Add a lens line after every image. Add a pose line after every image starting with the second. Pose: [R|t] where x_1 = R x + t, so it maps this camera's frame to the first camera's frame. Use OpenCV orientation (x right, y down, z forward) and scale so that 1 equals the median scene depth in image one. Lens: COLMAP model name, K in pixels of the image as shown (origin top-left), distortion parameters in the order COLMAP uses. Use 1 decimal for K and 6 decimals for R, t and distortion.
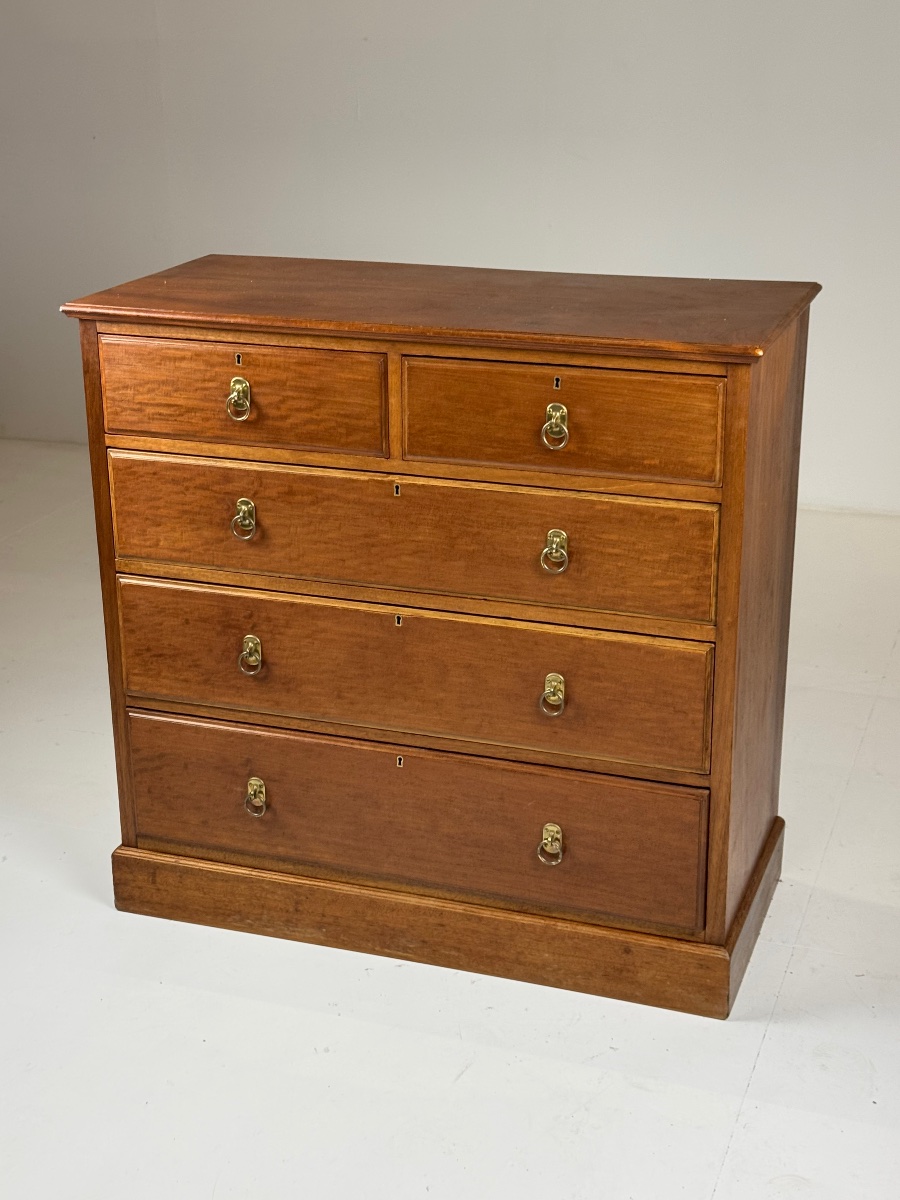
lens RADIAL K [[1813.2, 0, 450.0], [0, 1813.2, 600.0], [0, 0, 1]] dist [0.017789, 0.022070]
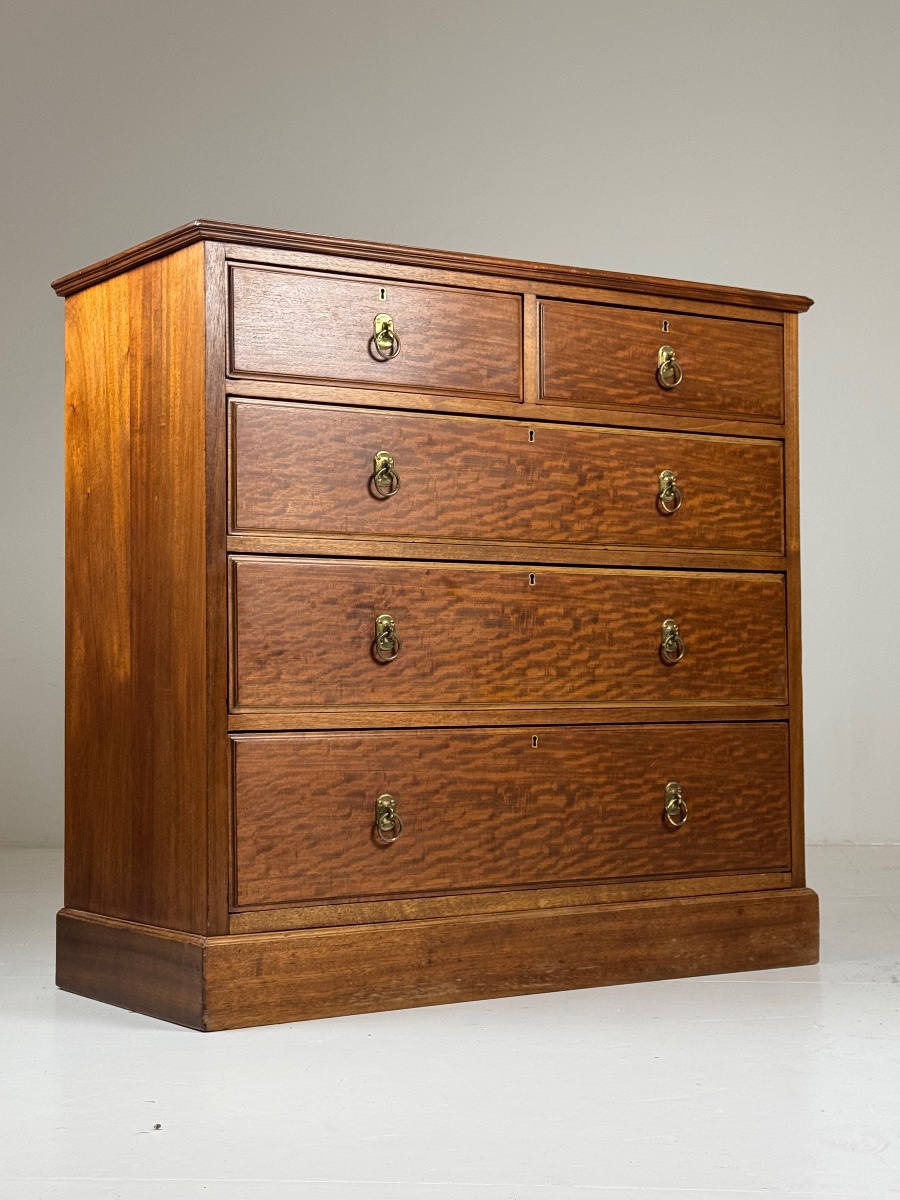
lens RADIAL K [[2030.4, 0, 450.0], [0, 2030.4, 600.0], [0, 0, 1]] dist [0.136953, 0.029090]
pose [[0.611235, 0.038526, 0.790511, -0.869133], [0.275425, 0.926029, -0.258093, 0.275917], [-0.741979, 0.375482, 0.555410, 0.438217]]
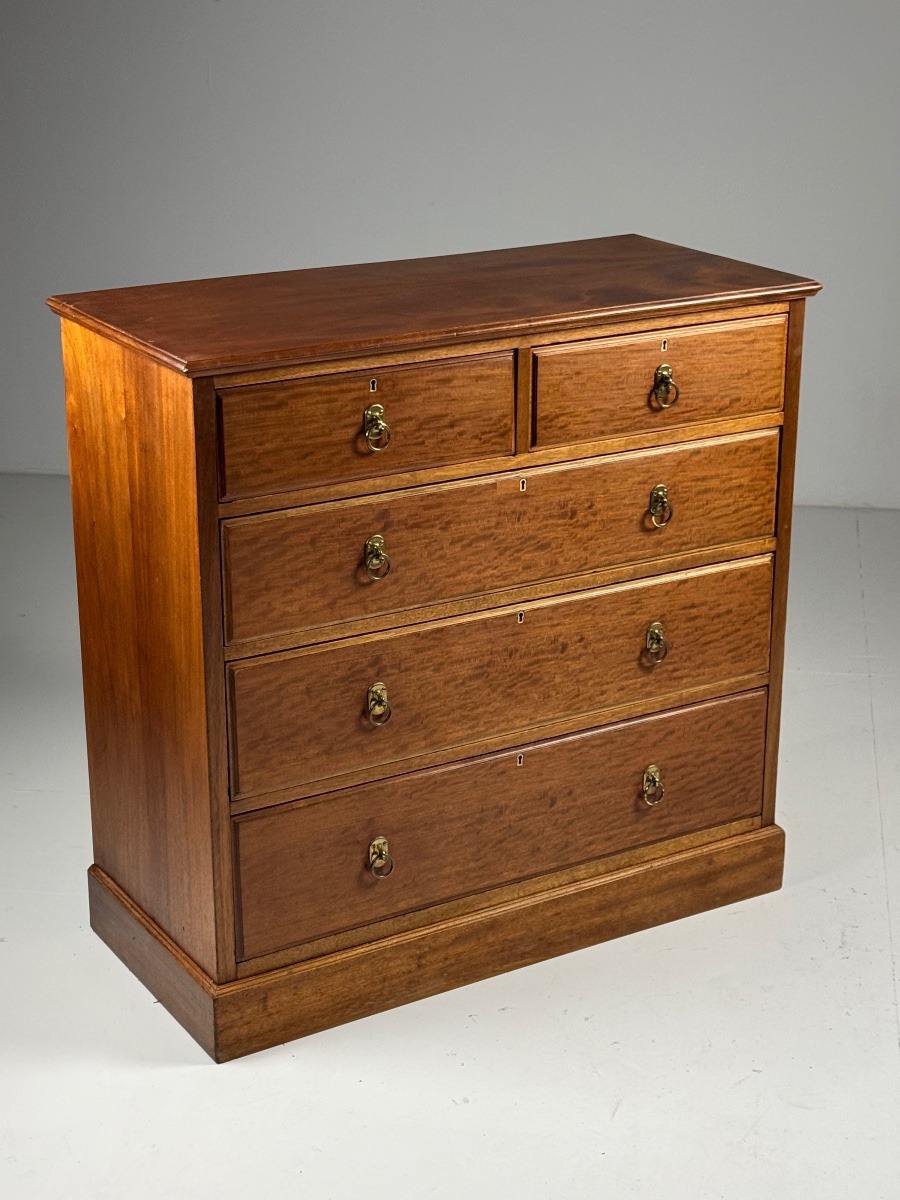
lens RADIAL K [[2102.2, 0, 450.0], [0, 2102.2, 600.0], [0, 0, 1]] dist [0.152659, 0.004461]
pose [[0.638519, -0.247475, 0.728732, -0.863553], [0.260918, 0.960421, 0.097538, -0.116761], [-0.724028, 0.127859, 0.677817, 0.245331]]
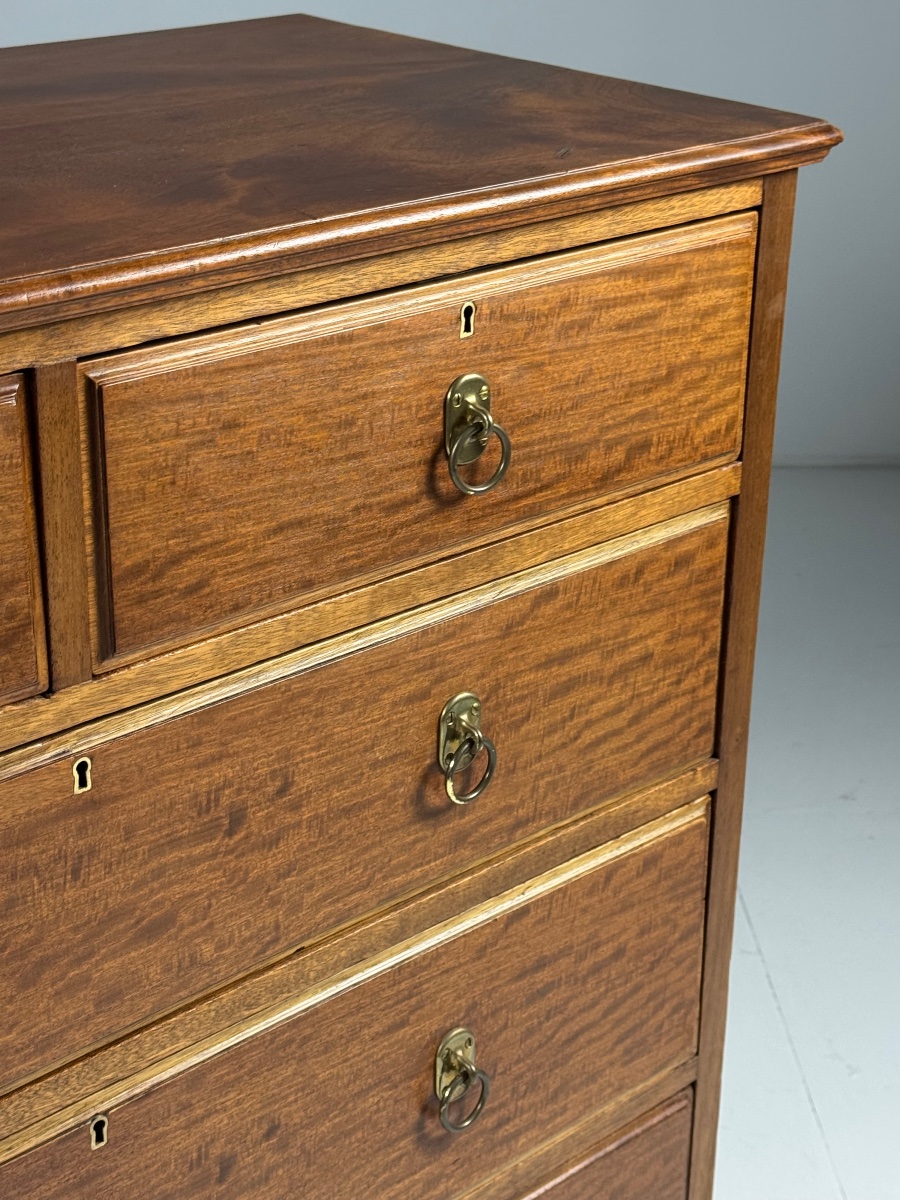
lens RADIAL K [[2102.2, 0, 450.0], [0, 2102.2, 600.0], [0, 0, 1]] dist [0.152659, 0.004461]
pose [[0.464345, -0.338546, 0.818395, -0.281468], [0.286482, 0.931794, 0.222910, -0.147053], [-0.838040, 0.130948, 0.529661, 0.706001]]
